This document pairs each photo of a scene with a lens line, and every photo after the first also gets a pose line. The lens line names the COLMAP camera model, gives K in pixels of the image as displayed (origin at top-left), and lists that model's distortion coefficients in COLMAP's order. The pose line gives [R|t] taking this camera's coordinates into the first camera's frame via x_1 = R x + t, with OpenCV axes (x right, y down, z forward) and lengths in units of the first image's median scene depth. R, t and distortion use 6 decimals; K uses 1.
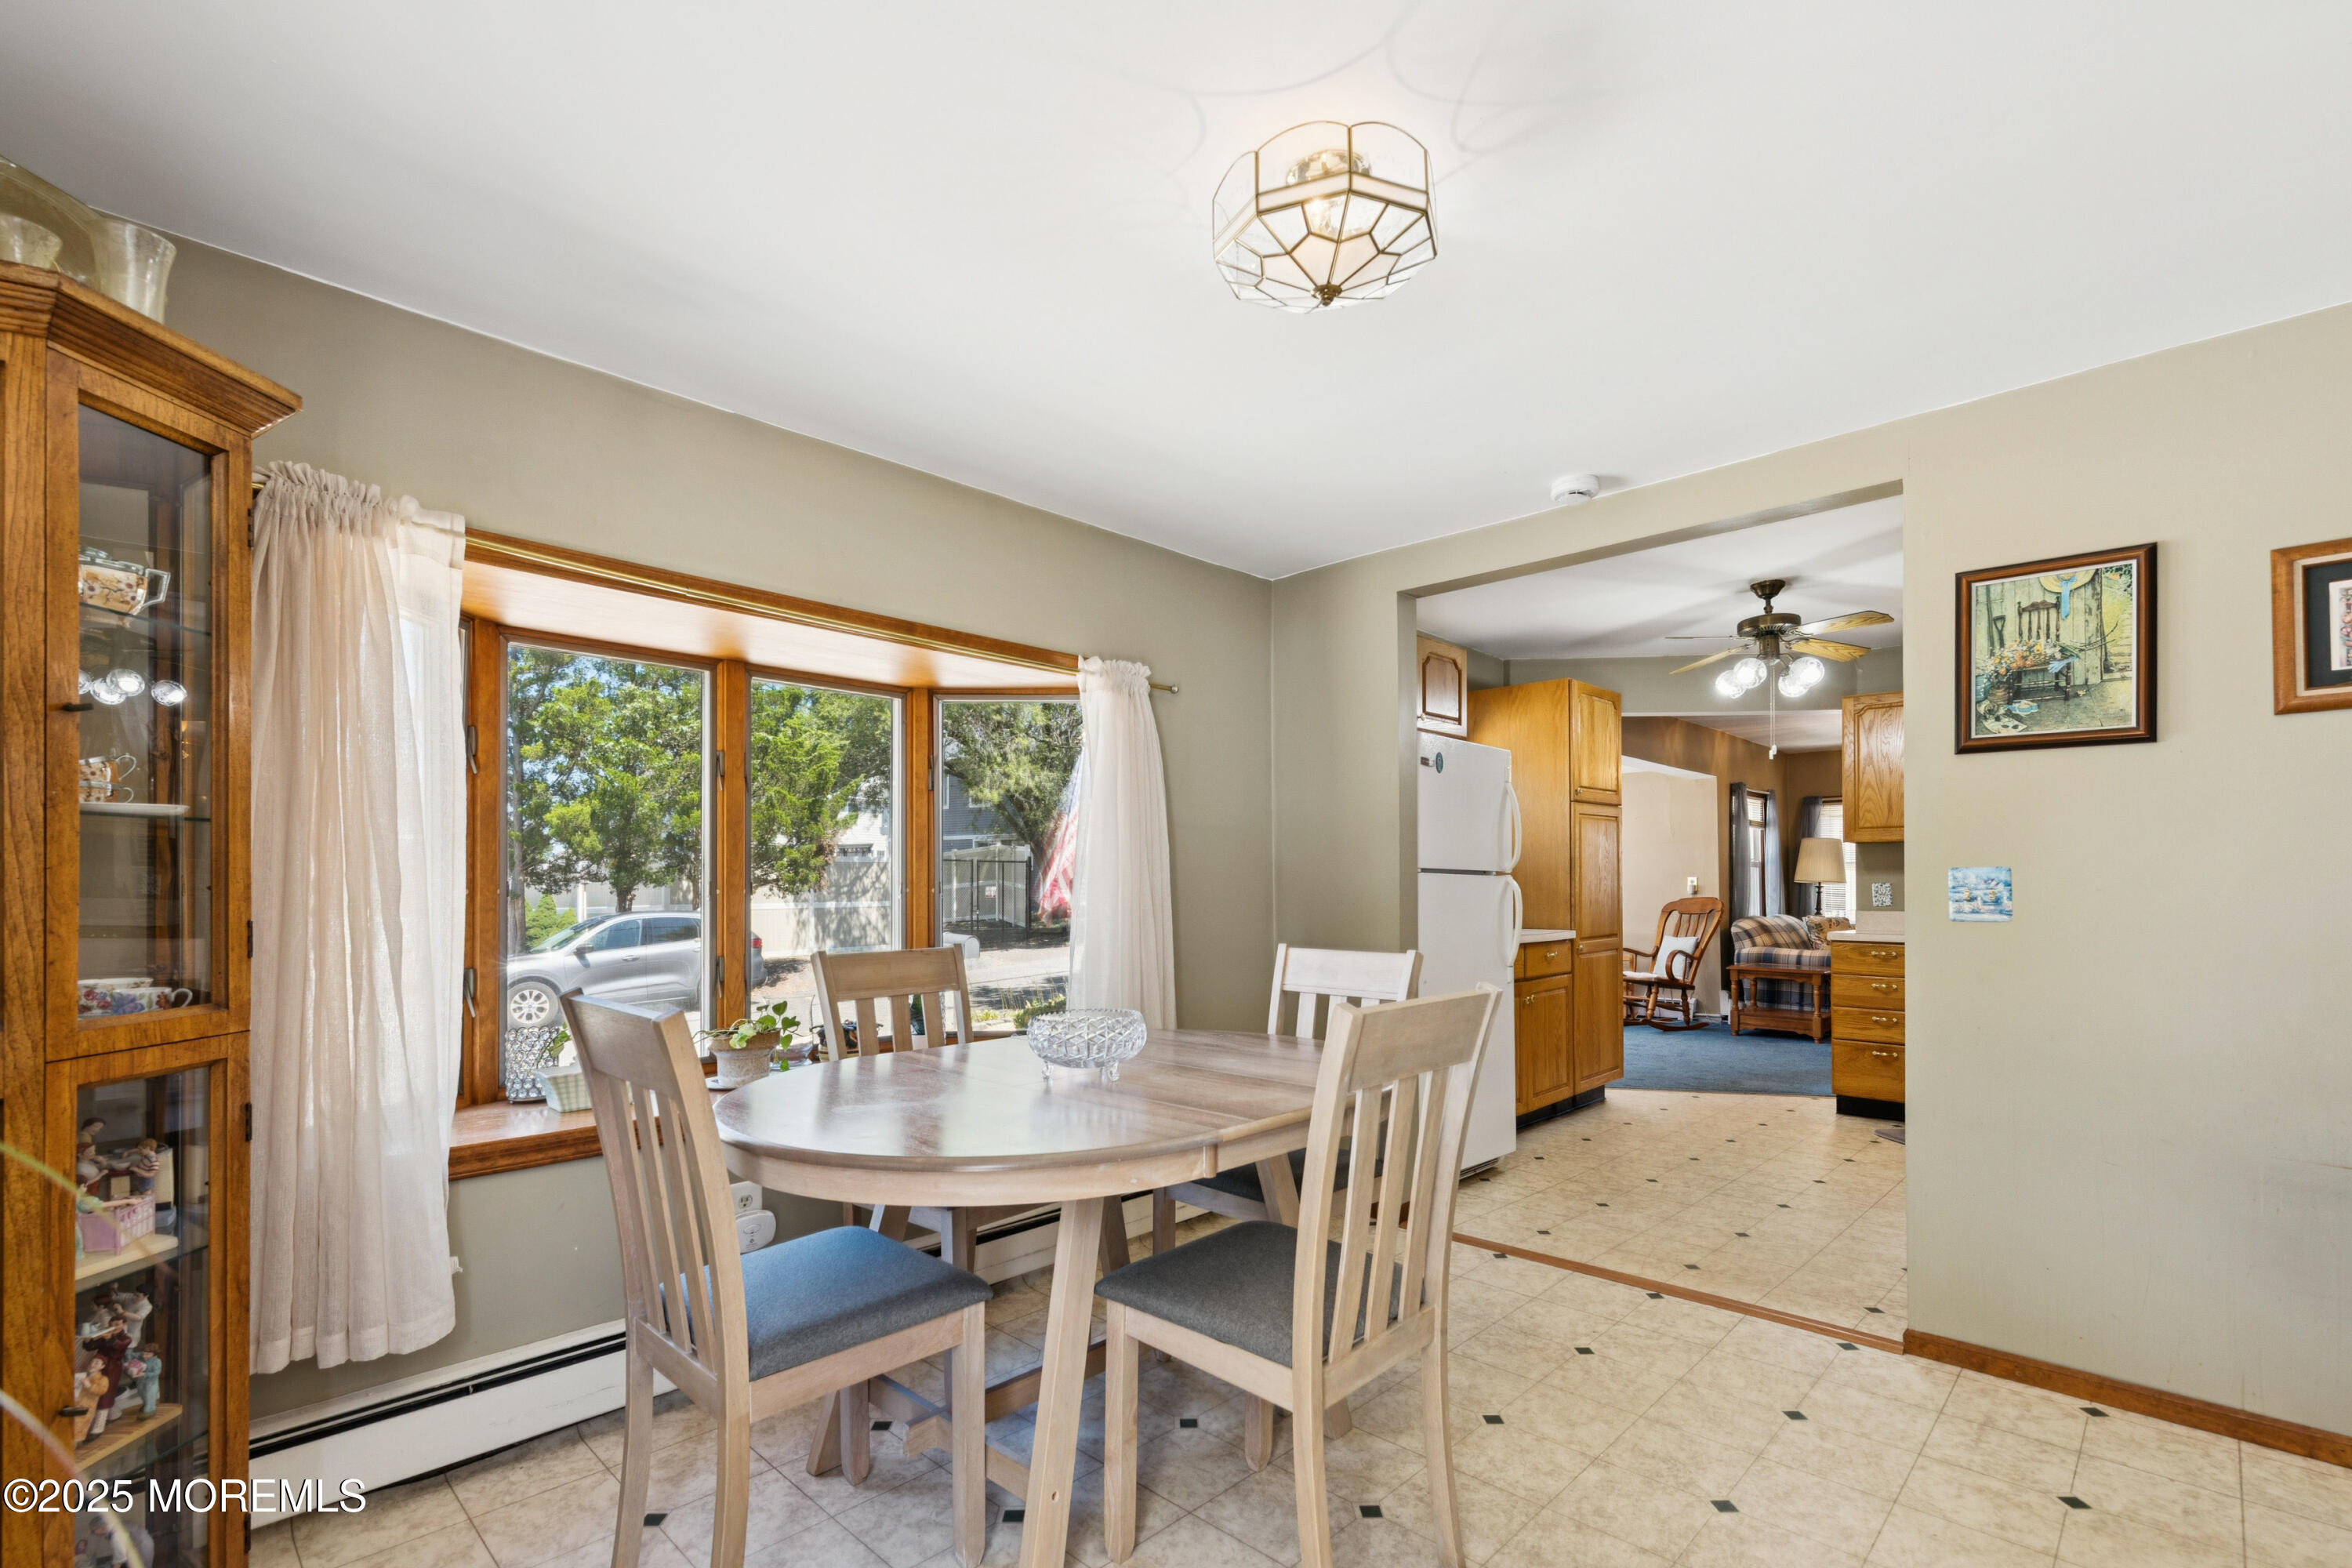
lens RADIAL K [[1060.5, 0, 1163.9], [0, 1060.5, 867.6], [0, 0, 1]] dist [0.000476, 0.000272]
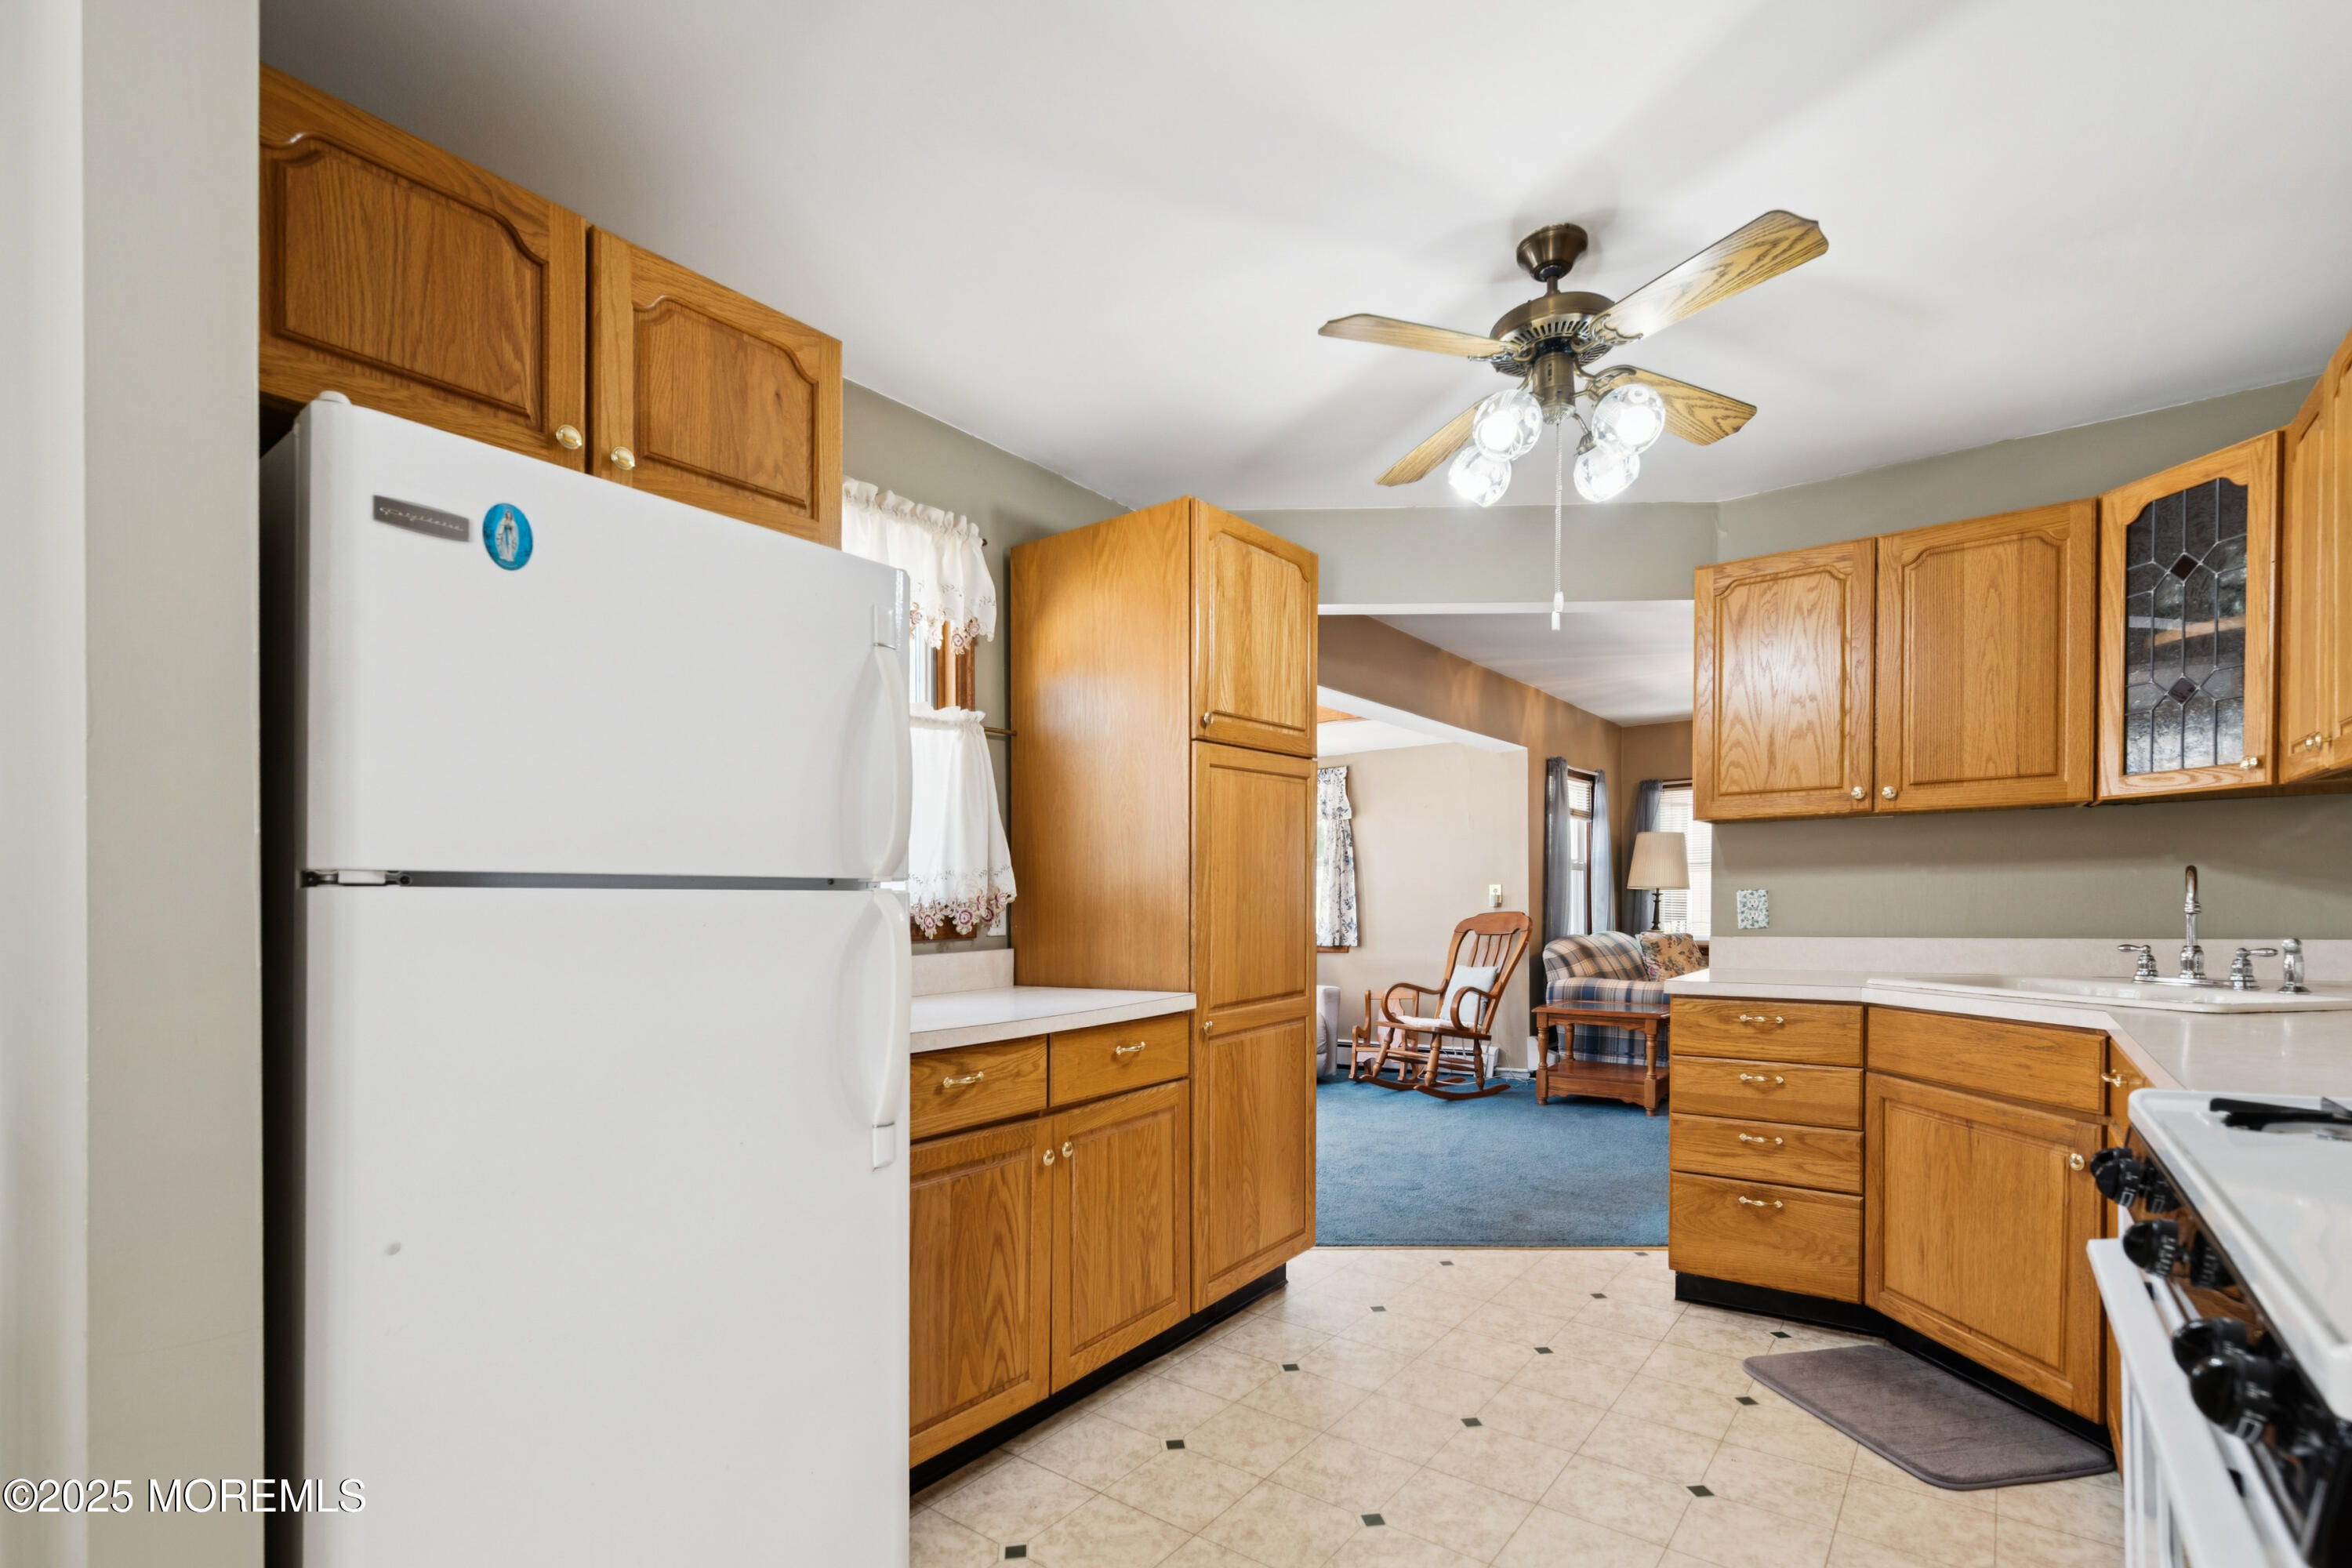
lens RADIAL K [[1060.5, 0, 1131.7], [0, 1060.5, 944.1], [0, 0, 1]] dist [0.000476, 0.000272]
pose [[0.995684, -0.021099, 0.090380, 0.190451], [0.015840, 0.998161, 0.058512, 0.003187], [-0.091449, -0.056828, 0.994187, 0.303479]]
